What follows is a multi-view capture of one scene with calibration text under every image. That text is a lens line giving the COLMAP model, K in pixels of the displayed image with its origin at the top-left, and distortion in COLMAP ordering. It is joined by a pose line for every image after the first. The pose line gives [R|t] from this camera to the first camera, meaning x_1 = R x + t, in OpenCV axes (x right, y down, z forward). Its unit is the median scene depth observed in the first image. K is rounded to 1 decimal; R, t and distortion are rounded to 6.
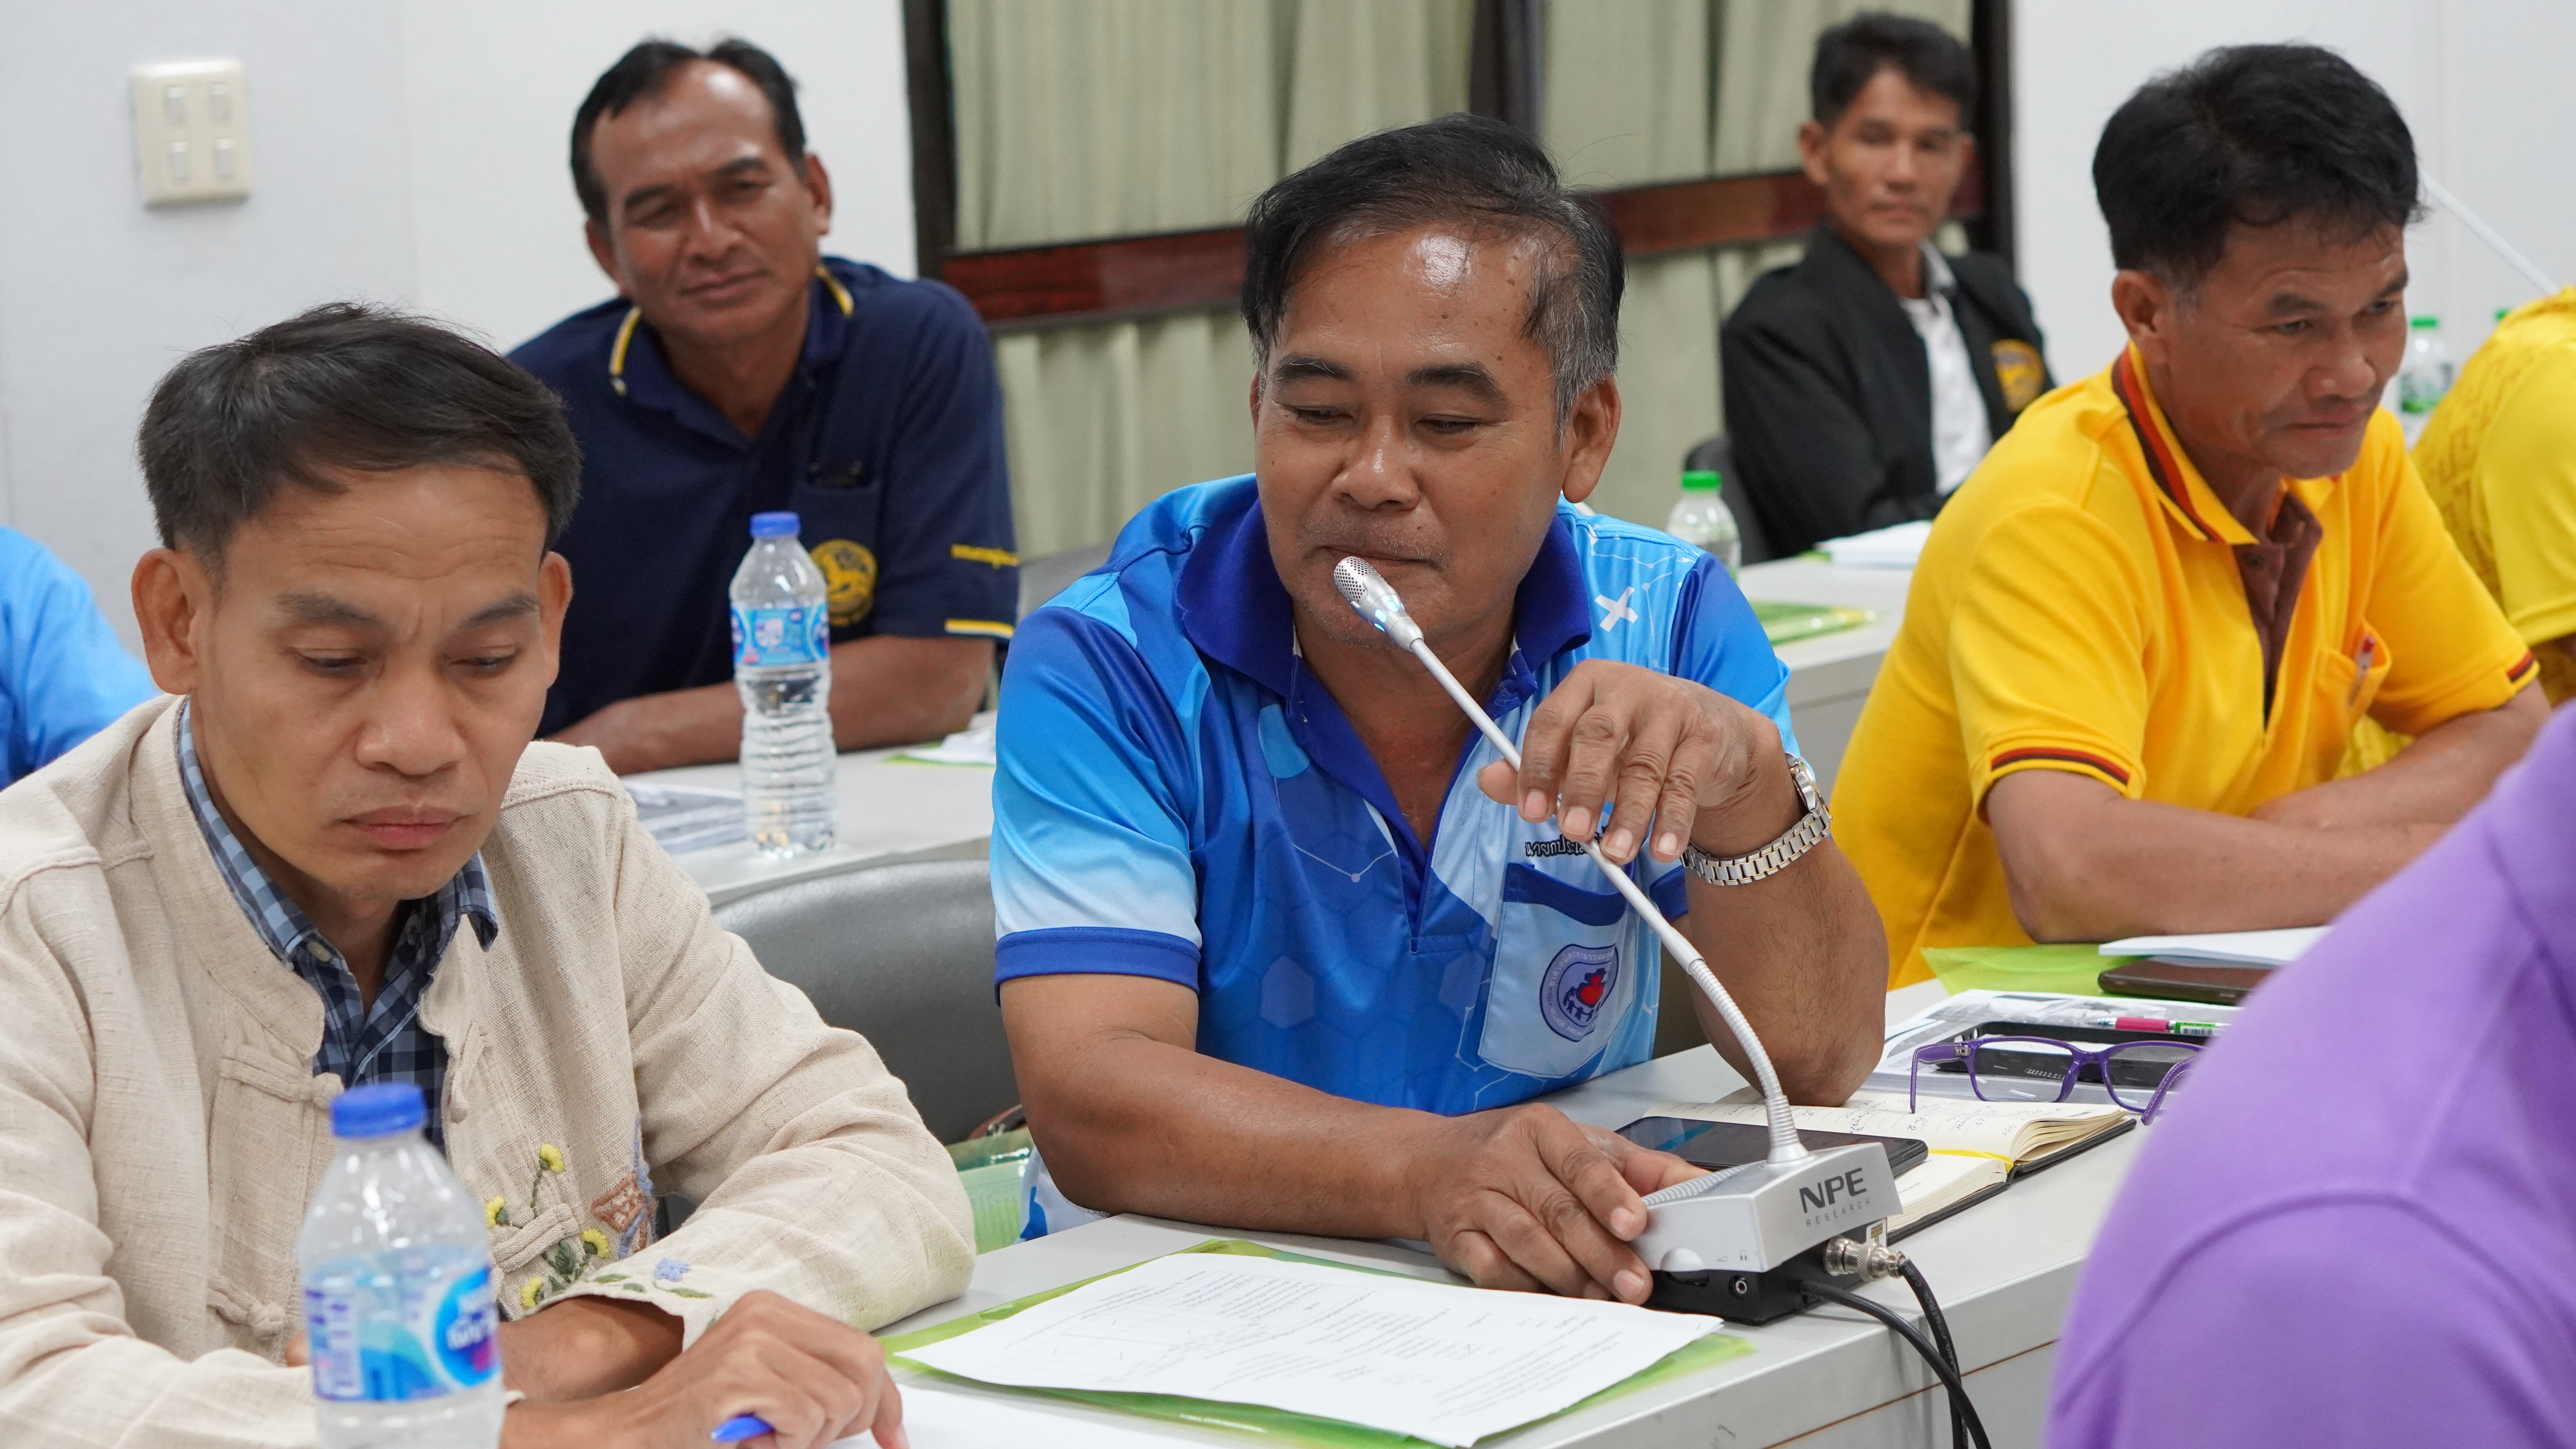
lens RADIAL K [[5869.2, 0, 1291.1], [0, 5869.2, 723.4], [0, 0, 1]] dist [0.027824, 0.000000]
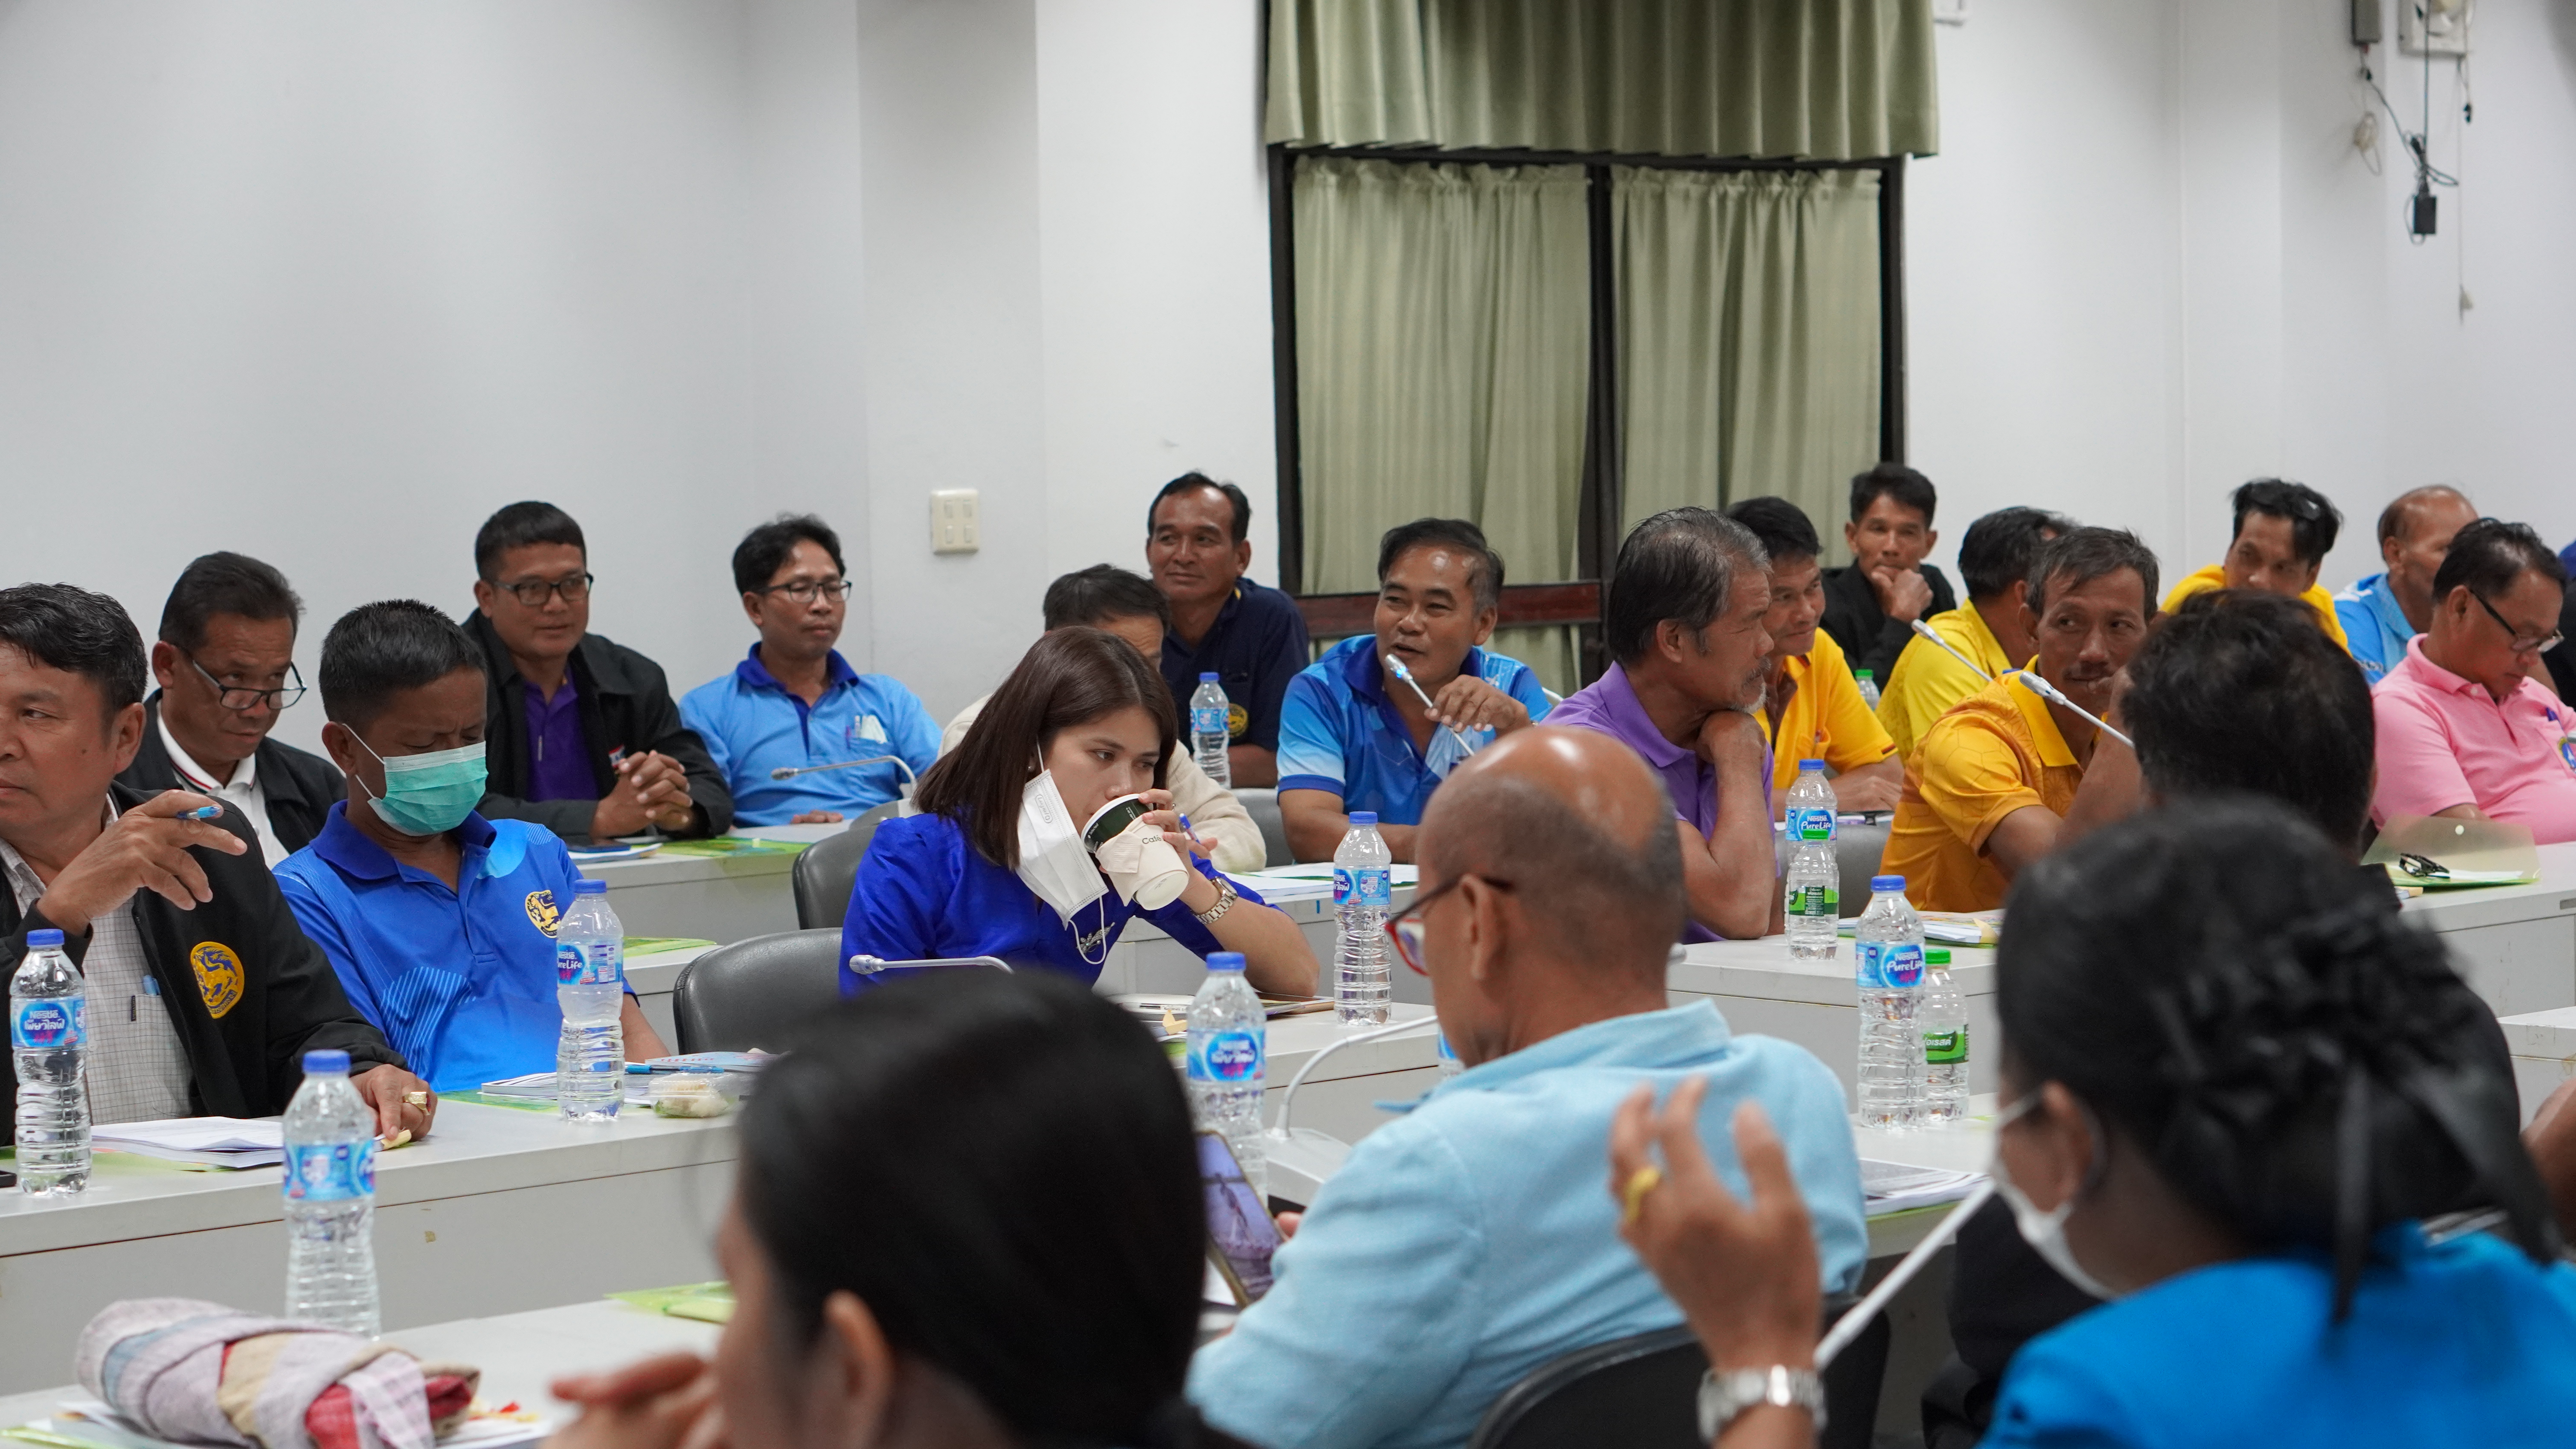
lens RADIAL K [[5869.2, 0, 1287.2], [0, 5869.2, 725.3], [0, 0, 1]] dist [0.027824, 0.000000]
pose [[0.997006, 0.028776, -0.071768, 0.166193], [-0.034314, 0.996427, -0.077171, 0.235621], [0.069291, 0.079403, 0.994431, -1.962784]]
